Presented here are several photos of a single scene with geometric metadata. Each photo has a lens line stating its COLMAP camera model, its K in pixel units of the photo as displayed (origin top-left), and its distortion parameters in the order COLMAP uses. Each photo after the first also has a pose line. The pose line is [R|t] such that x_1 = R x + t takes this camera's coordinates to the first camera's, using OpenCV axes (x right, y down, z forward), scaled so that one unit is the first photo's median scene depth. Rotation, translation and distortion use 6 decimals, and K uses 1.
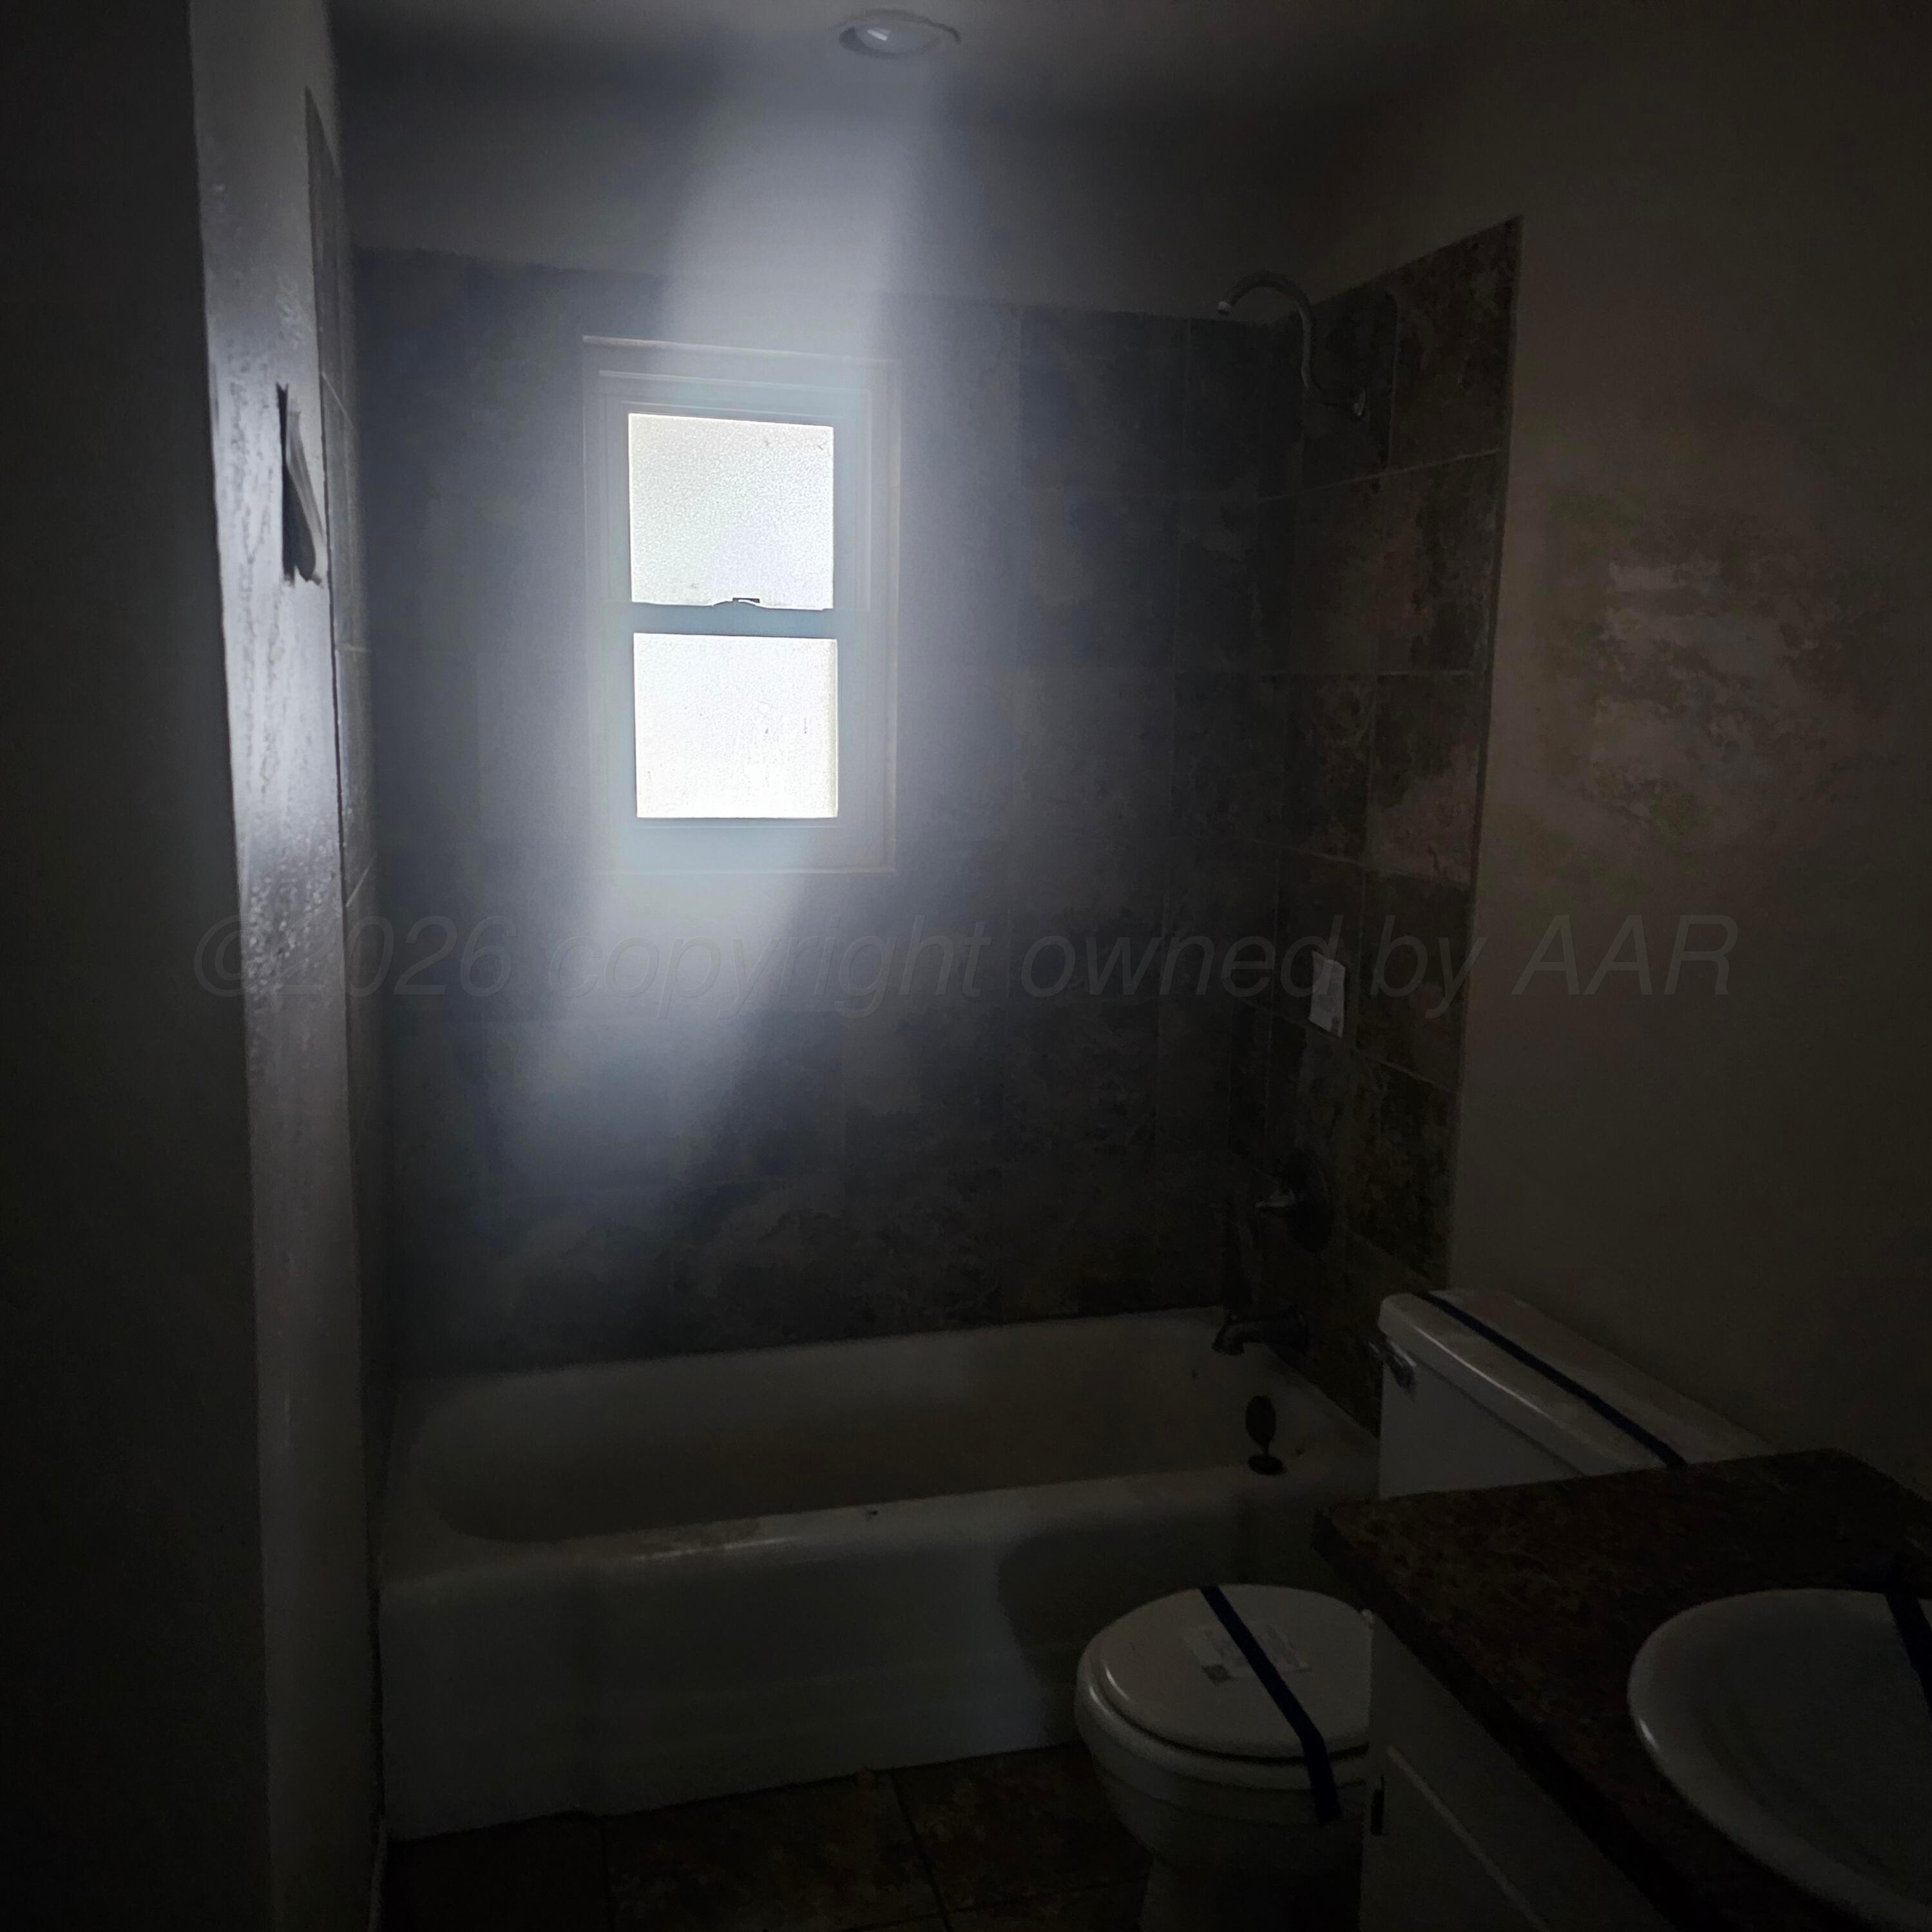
lens RADIAL K [[1632.9, 0, 968.5], [0, 1632.9, 932.8], [0, 0, 1]] dist [0.046989, -0.009025]
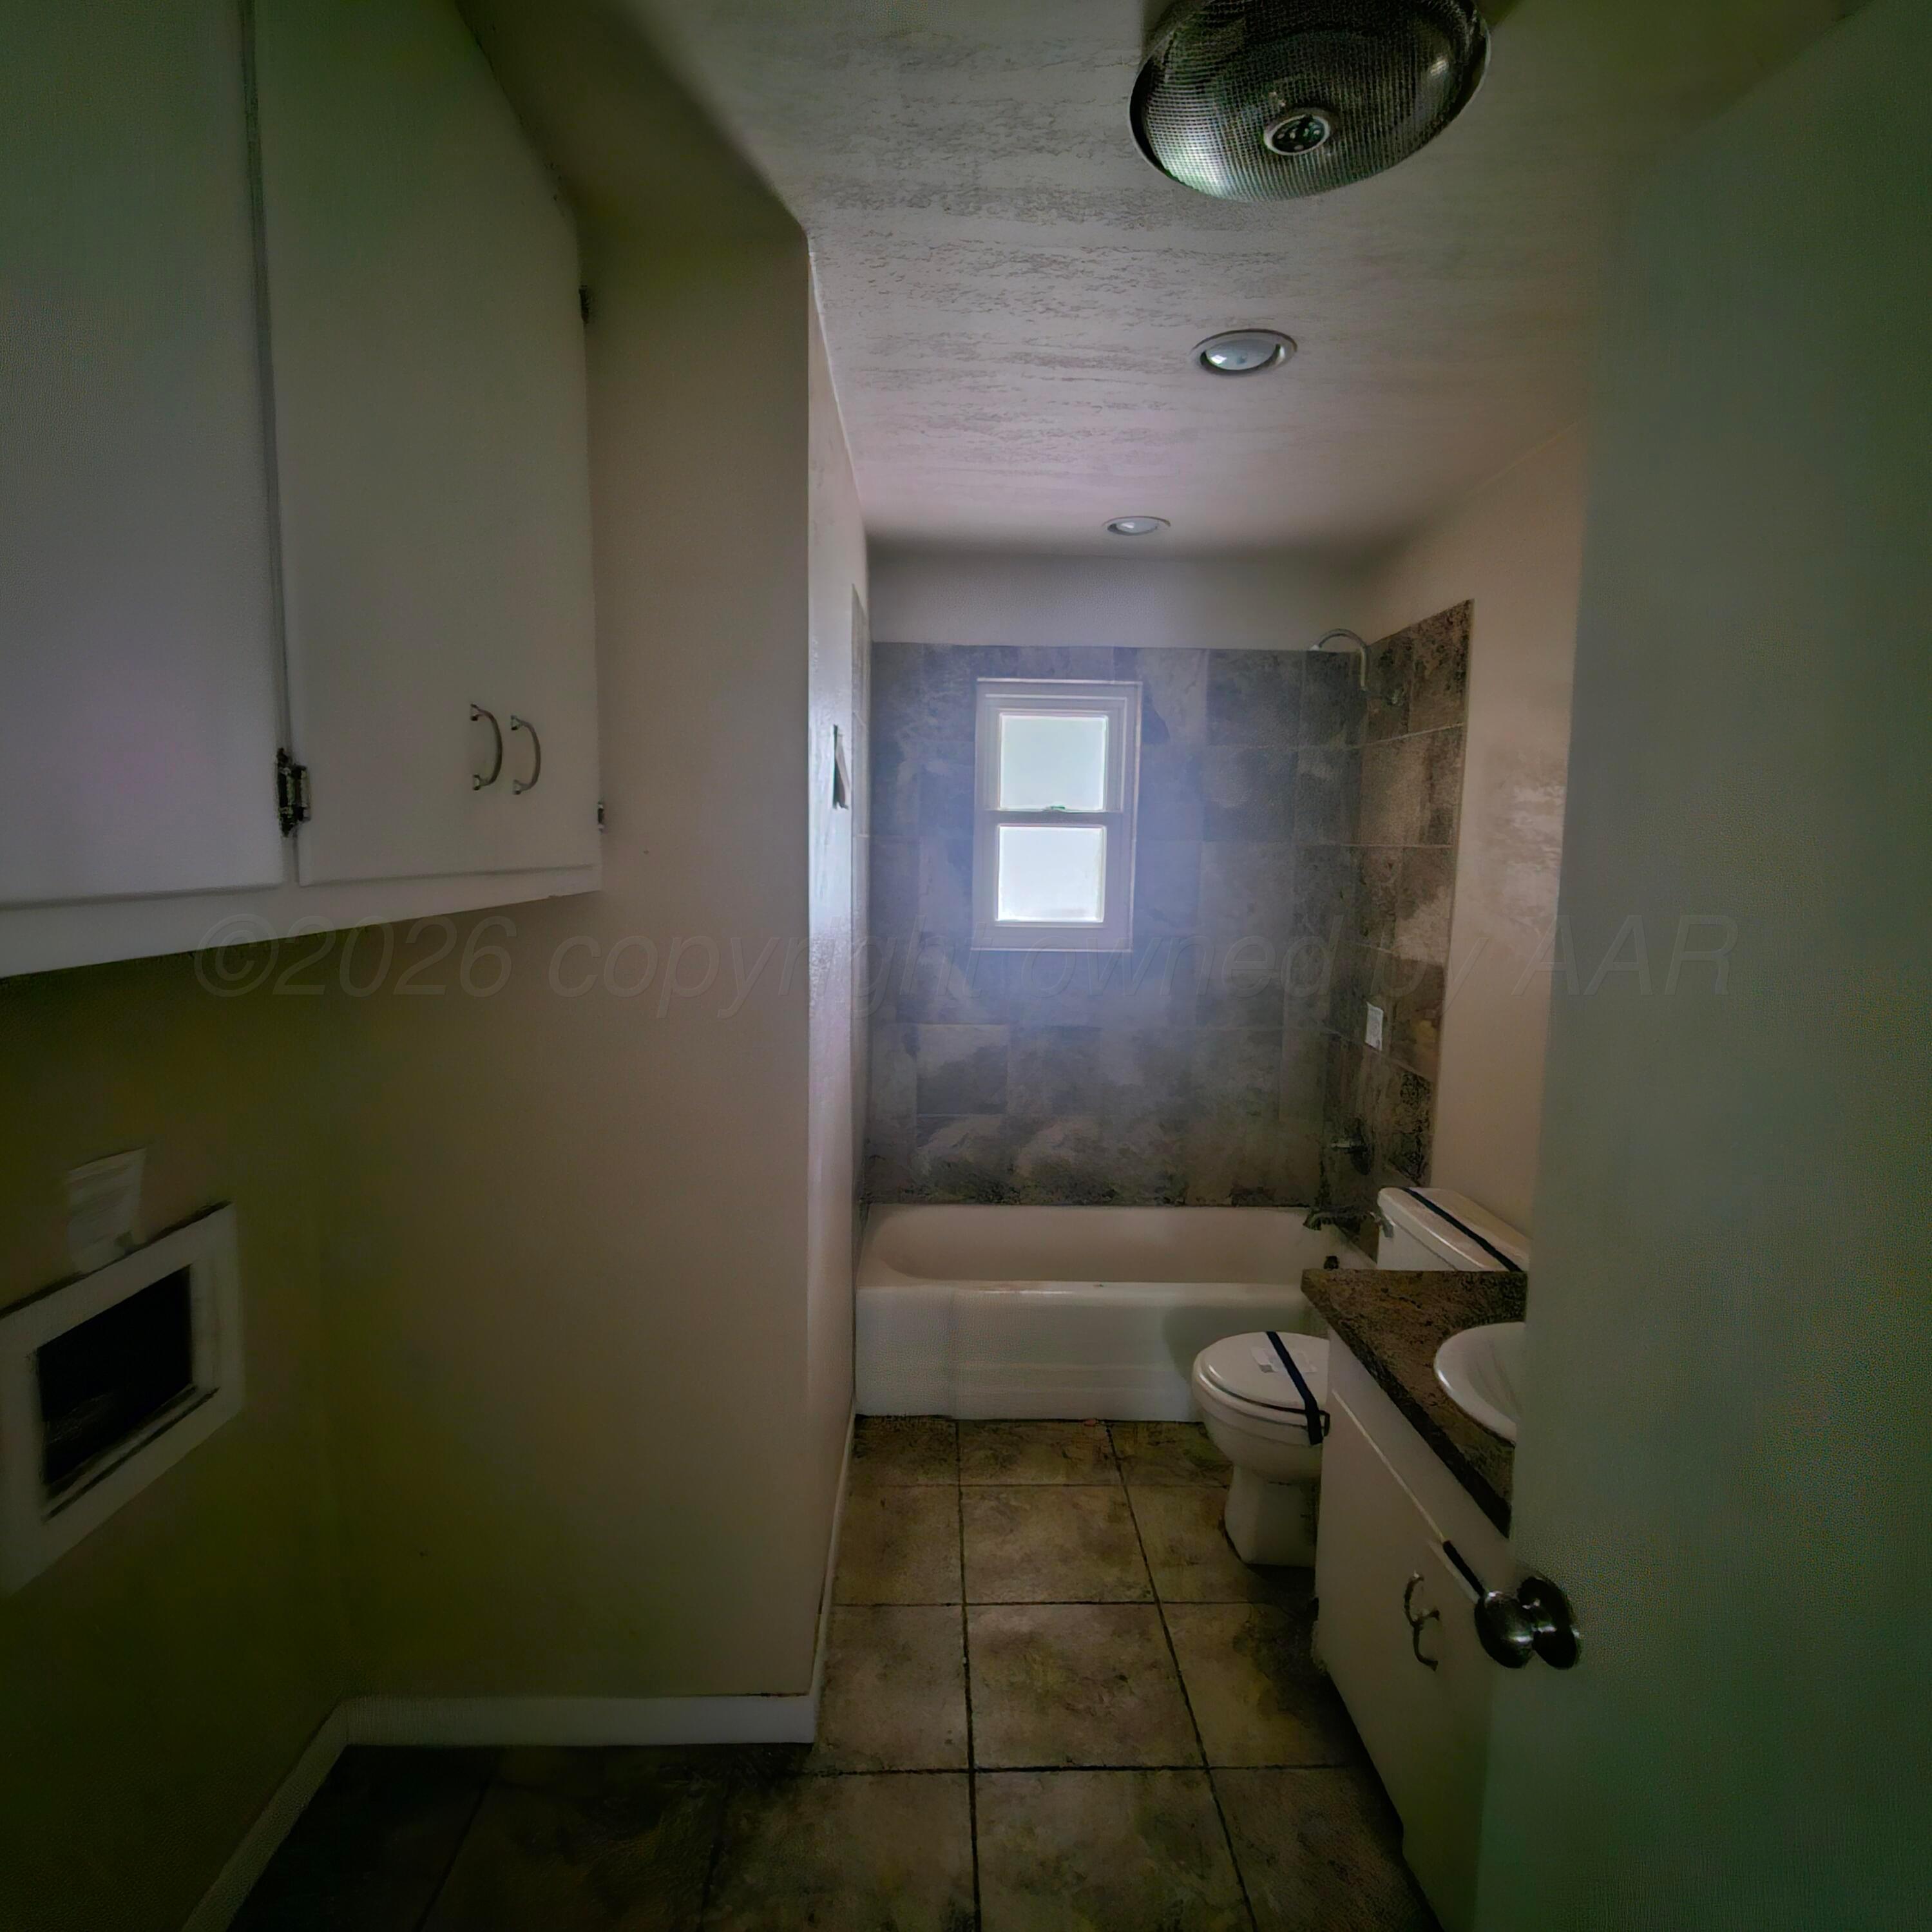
lens RADIAL K [[1053.0, 0, 972.6], [0, 1053.0, 963.4], [0, 0, 1]] dist [-0.005622, 0.000510]
pose [[0.967940, 0.024629, -0.249972, 0.096207], [-0.035549, 0.998596, -0.039265, 0.034126], [0.248654, 0.046892, 0.967457, -0.238774]]
